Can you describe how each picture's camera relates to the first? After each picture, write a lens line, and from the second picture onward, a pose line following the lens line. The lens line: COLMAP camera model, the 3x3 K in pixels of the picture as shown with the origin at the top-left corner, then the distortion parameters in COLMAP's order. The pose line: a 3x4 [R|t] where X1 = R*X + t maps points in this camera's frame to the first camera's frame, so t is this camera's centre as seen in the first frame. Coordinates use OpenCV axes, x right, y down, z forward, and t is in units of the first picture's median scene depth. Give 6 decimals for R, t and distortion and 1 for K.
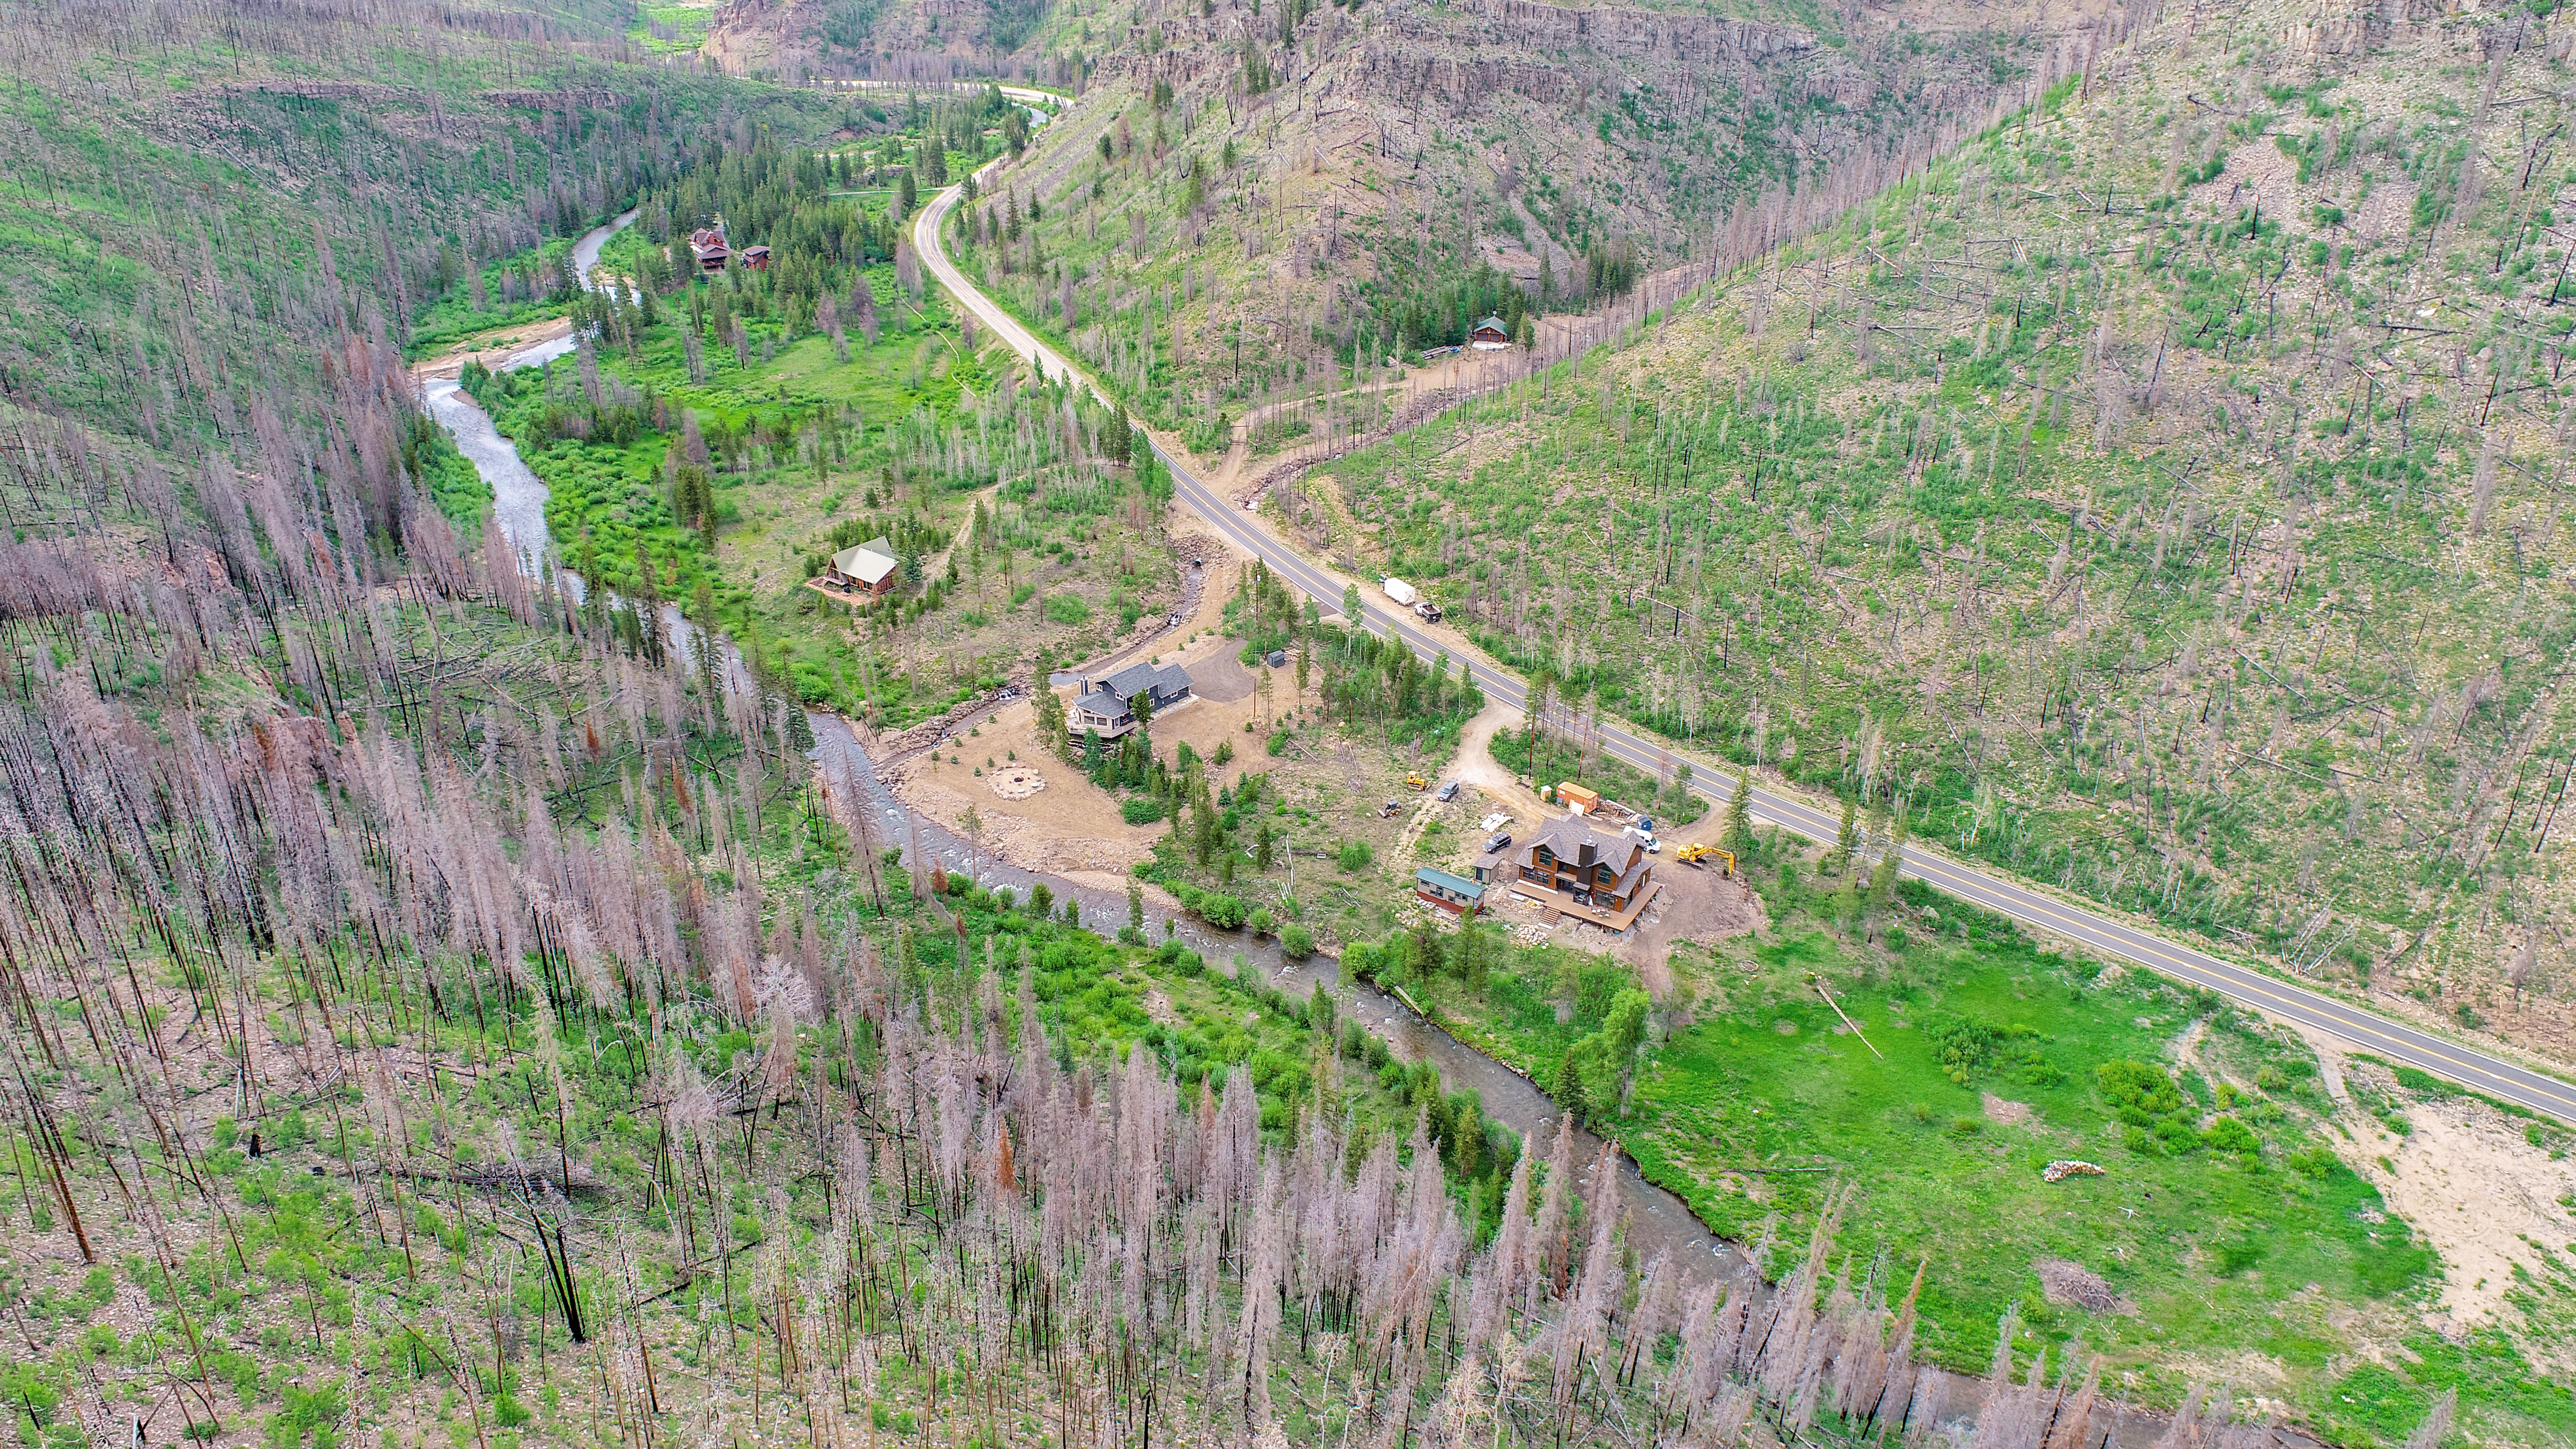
lens RADIAL K [[1753.1, 0, 1290.0], [0, 1753.1, 739.8], [0, 0, 1]] dist [-0.010304, 0.006880]
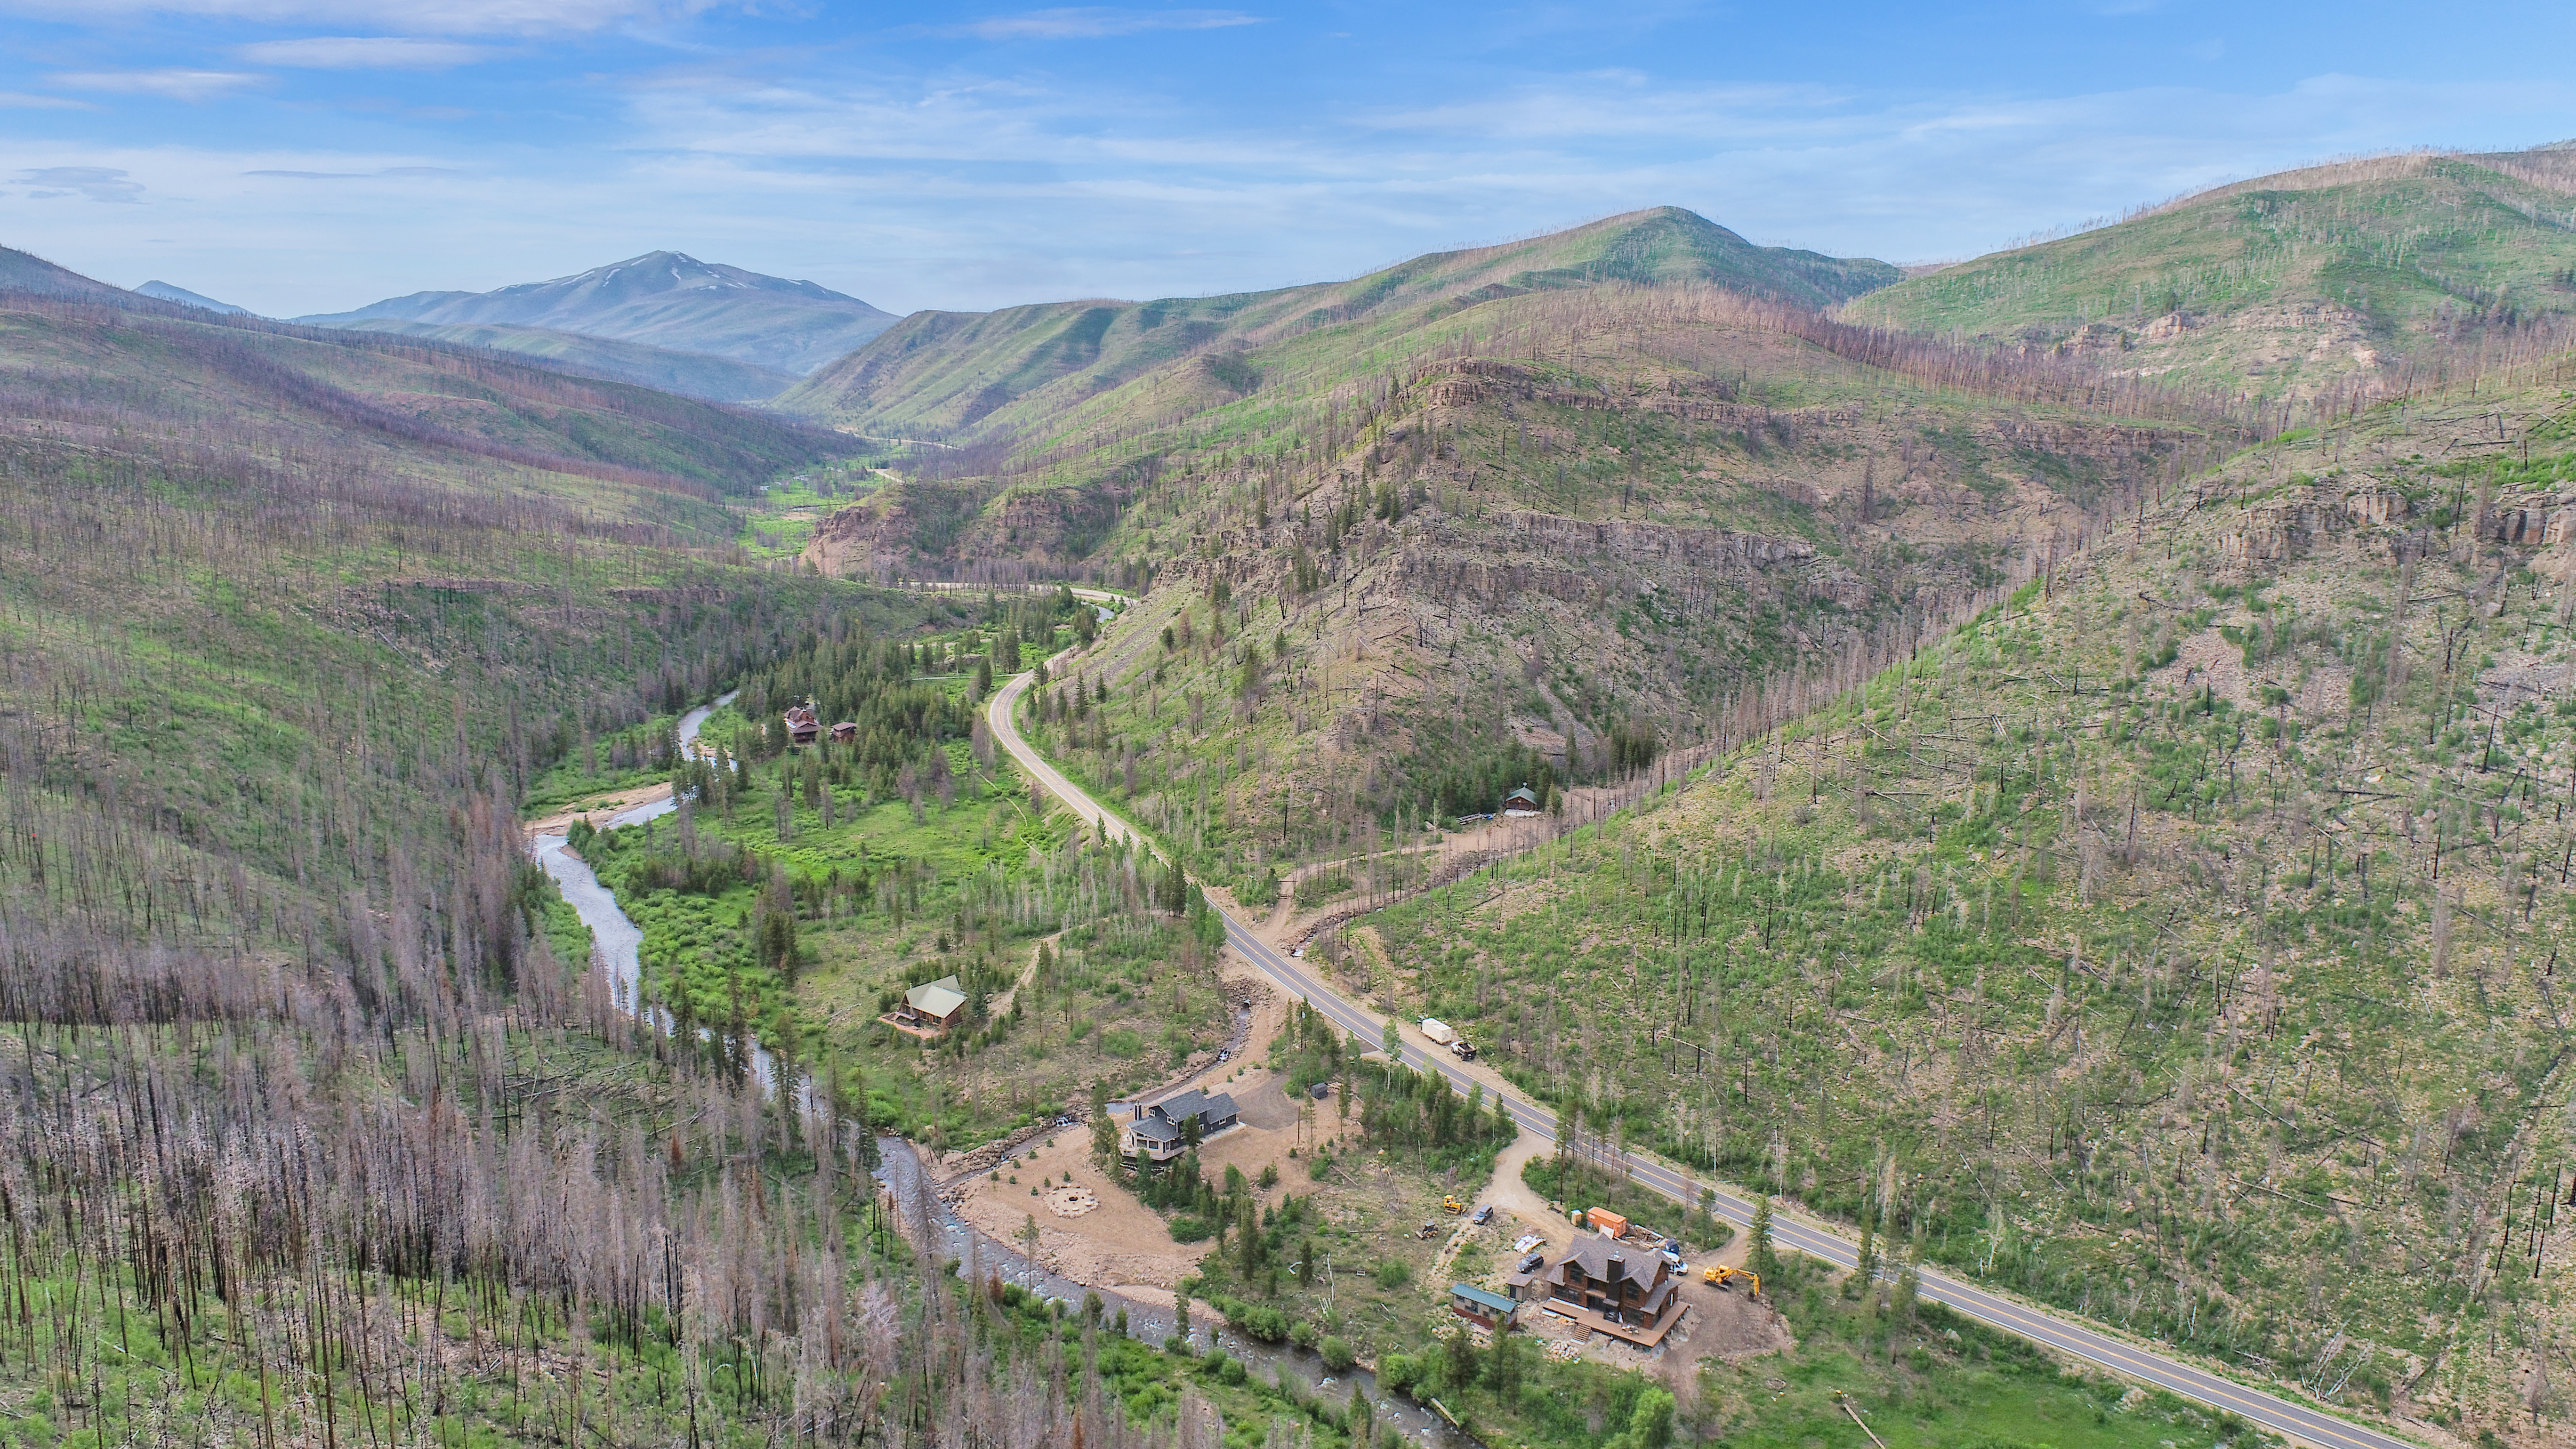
lens RADIAL K [[1753.1, 0, 1285.7], [0, 1753.1, 742.1], [0, 0, 1]] dist [-0.010304, 0.006880]
pose [[0.999569, 0.007060, -0.028499, 0.000555], [-0.014464, 0.963119, -0.268686, 0.034489], [0.025551, 0.268983, 0.962806, -0.072500]]
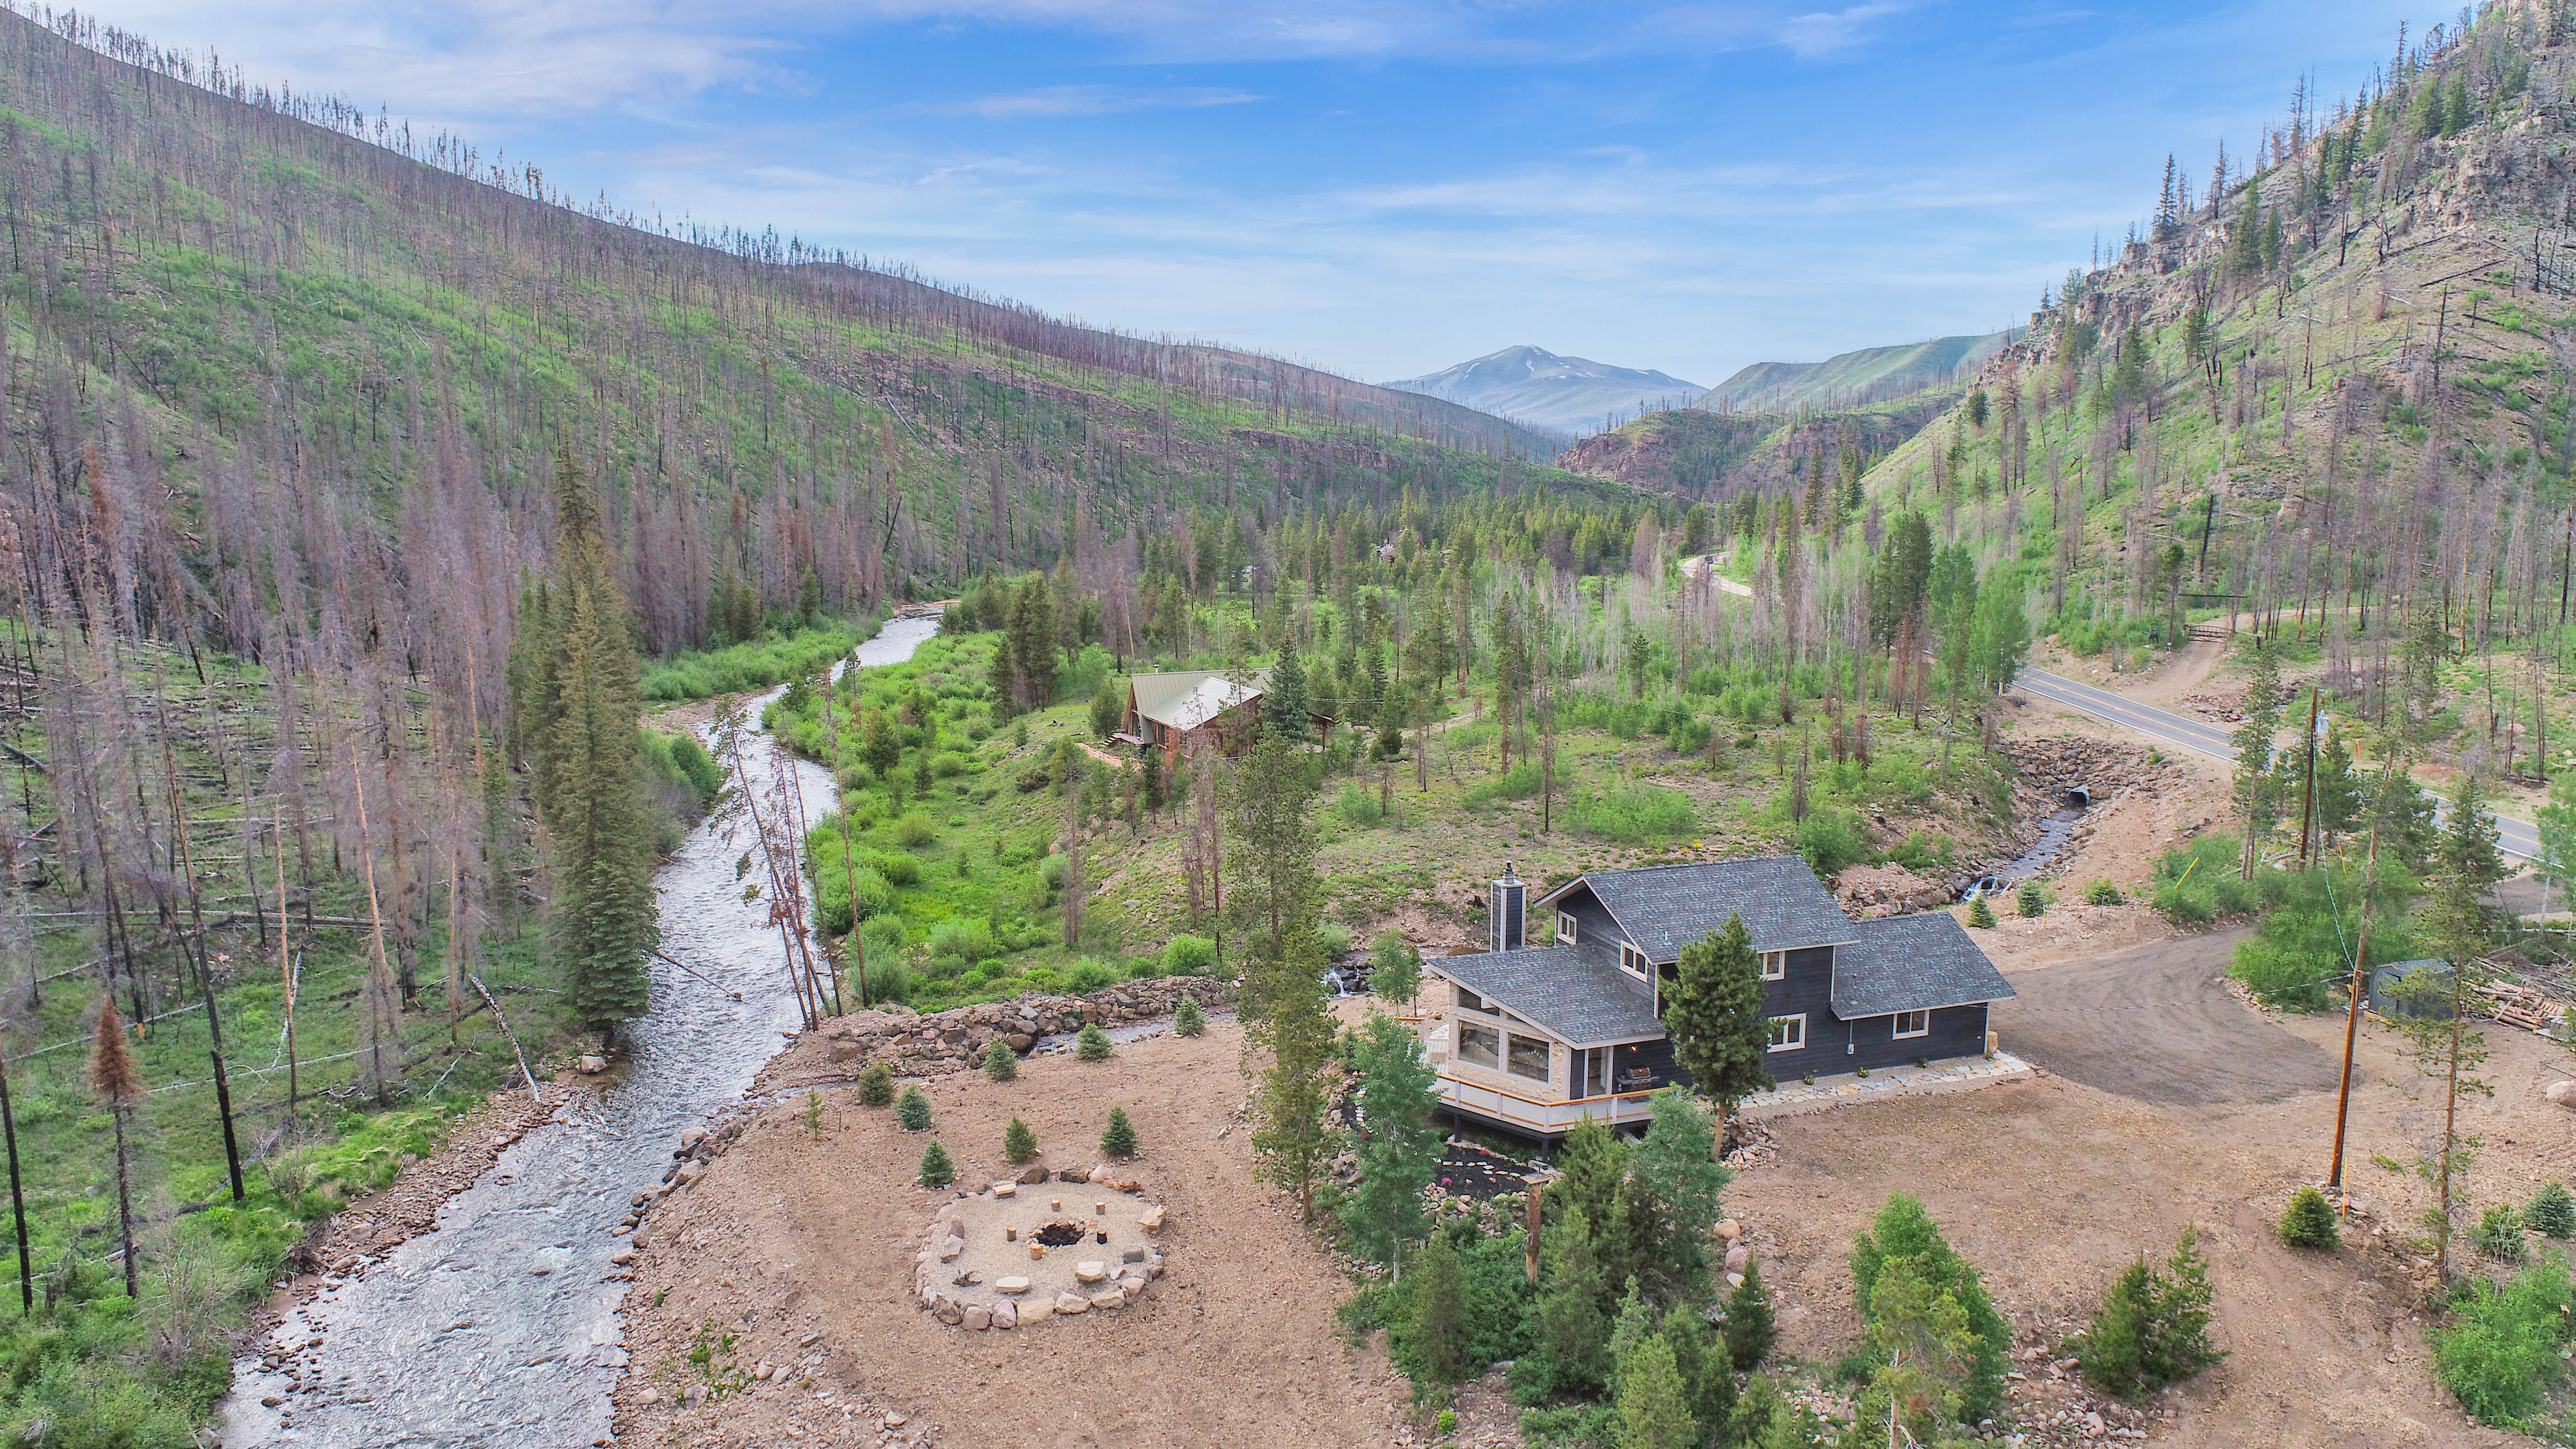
lens RADIAL K [[1753.1, 0, 1283.6], [0, 1753.1, 722.3], [0, 0, 1]] dist [-0.010304, 0.006880]
pose [[0.879093, 0.062886, -0.472484, -0.031453], [-0.216227, 0.936009, -0.277727, 0.015382], [0.424784, 0.346311, 0.836437, 0.714377]]
